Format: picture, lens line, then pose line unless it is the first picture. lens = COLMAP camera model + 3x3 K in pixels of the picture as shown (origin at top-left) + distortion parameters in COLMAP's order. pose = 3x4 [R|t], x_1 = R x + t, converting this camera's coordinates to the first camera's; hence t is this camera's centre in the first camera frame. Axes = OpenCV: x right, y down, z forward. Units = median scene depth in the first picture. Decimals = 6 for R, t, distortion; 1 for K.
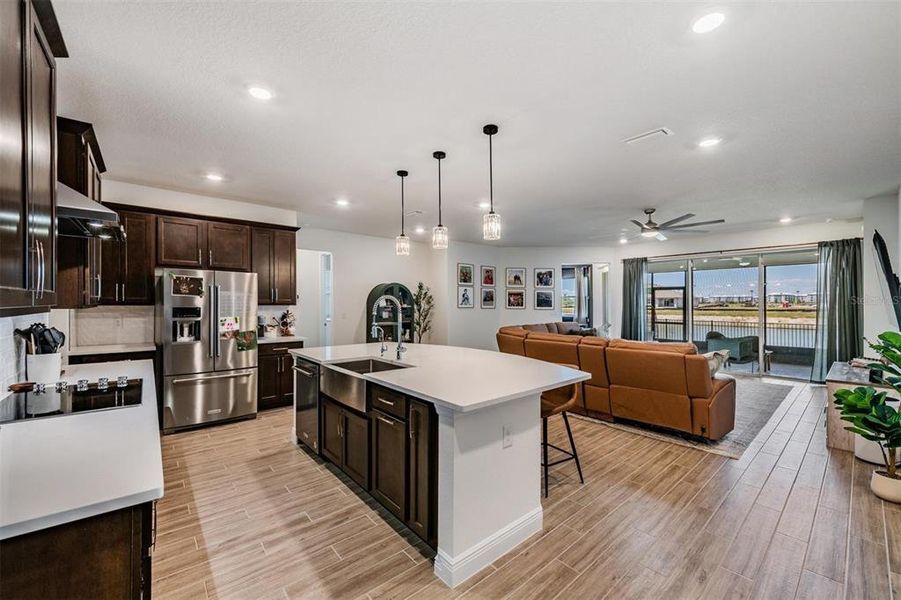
lens RADIAL K [[358.6, 0, 453.3], [0, 358.6, 302.4], [0, 0, 1]] dist [-0.008048, -0.003484]
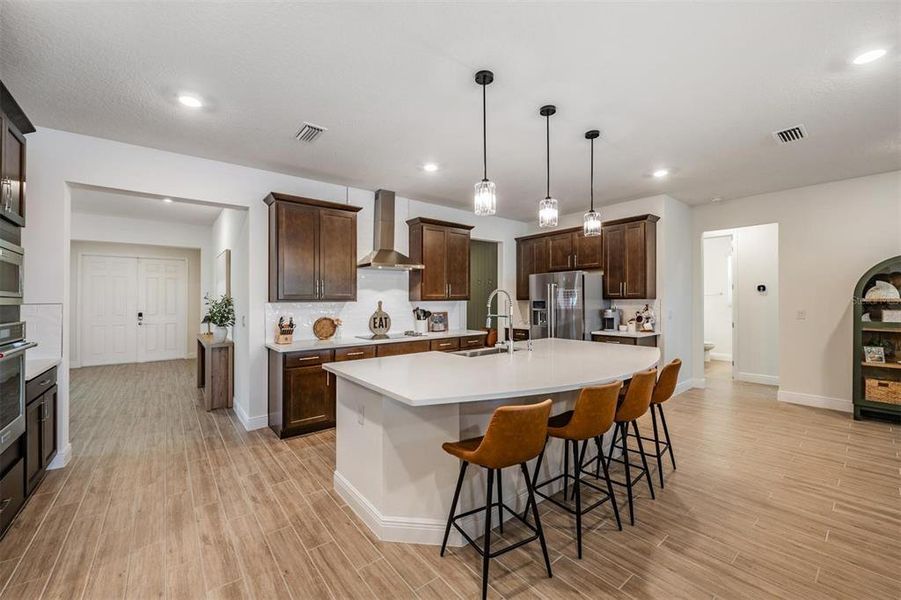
lens RADIAL K [[358.5, 0, 450.7], [0, 358.5, 298.5], [0, 0, 1]] dist [-0.010897, -0.000037]
pose [[-0.036843, -0.004855, -0.999309, 0.427745], [0.010389, 0.999932, -0.005241, 0.005820], [0.999267, -0.010575, -0.036790, 0.448527]]
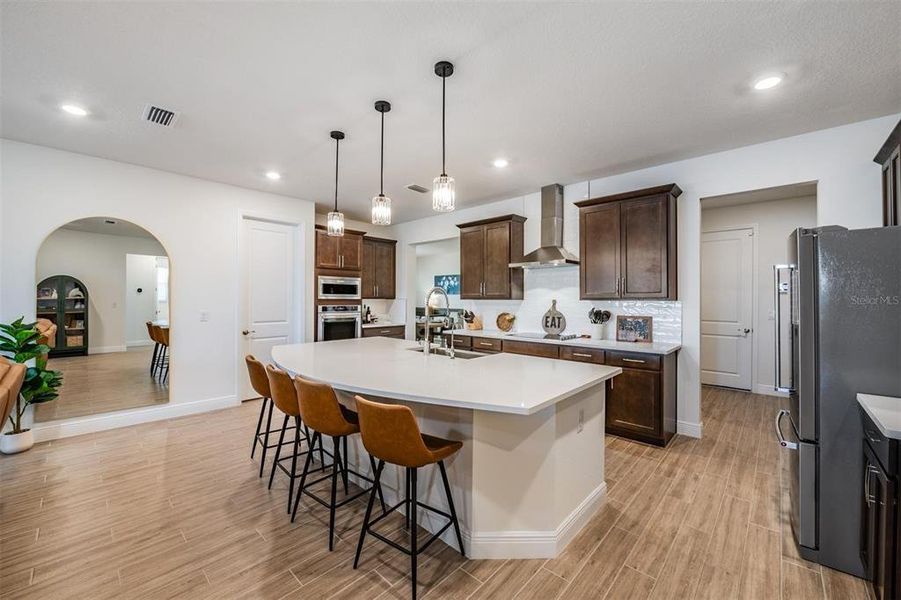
lens RADIAL K [[355.5, 0, 451.3], [0, 355.5, 296.7], [0, 0, 1]] dist [-0.015711, 0.000129]
pose [[-0.994036, -0.005954, -0.108894, -0.056225], [-0.004802, 0.999930, -0.010844, 0.008757], [0.108951, -0.010257, -0.993994, 0.987885]]
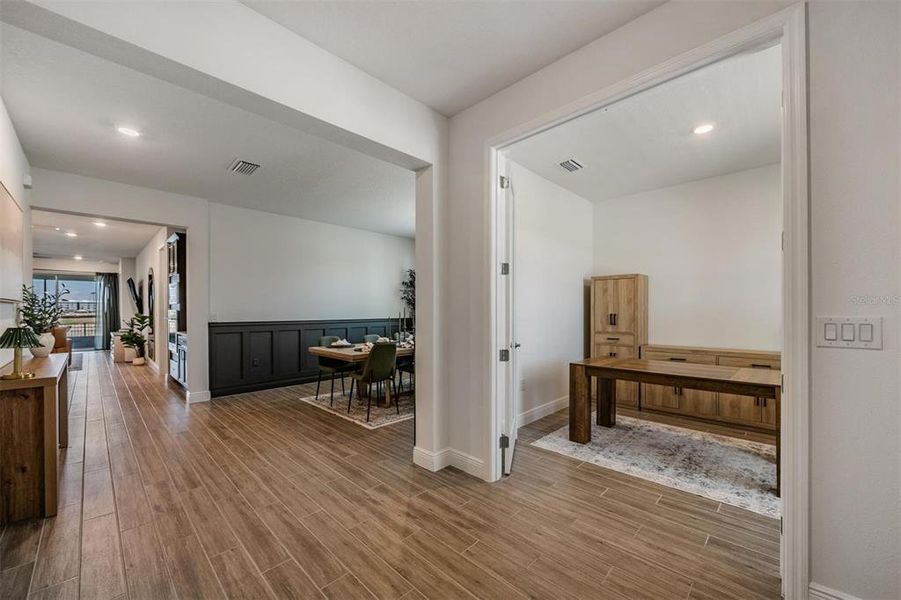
lens RADIAL K [[348.0, 0, 450.6], [0, 348.0, 314.7], [0, 0, 1]] dist [-0.000361, -0.000144]
pose [[-0.090988, -0.013797, 0.995756, -0.884760], [-0.001967, 0.999905, 0.013675, 0.020699], [-0.995850, -0.000715, -0.091006, -0.630713]]
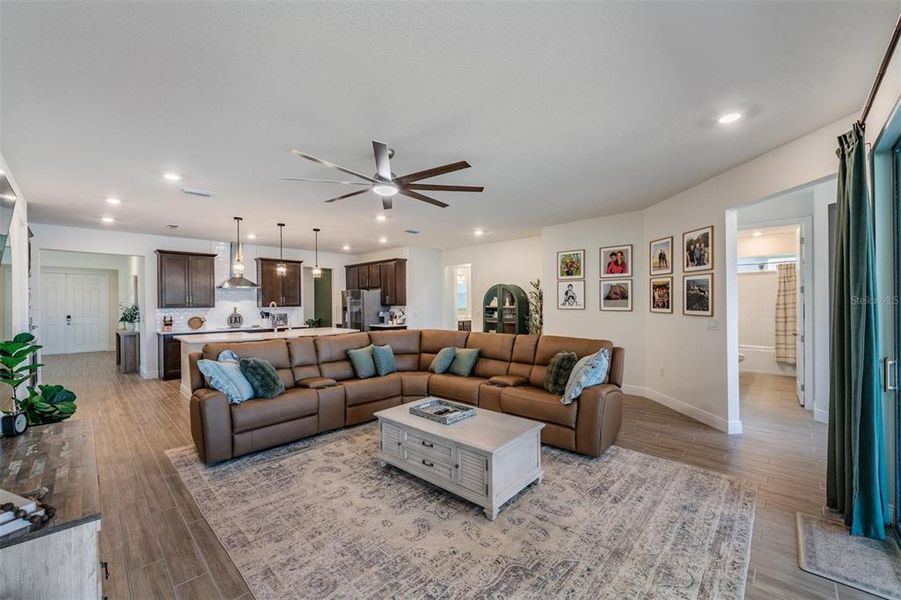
lens RADIAL K [[357.2, 0, 451.6], [0, 357.2, 302.6], [0, 0, 1]] dist [-0.013627, -0.000203]
pose [[0.097645, -0.002377, -0.995218, 1.029040], [0.010551, 0.999943, -0.001353, -0.000671], [0.995165, -0.010368, 0.097664, 0.930468]]
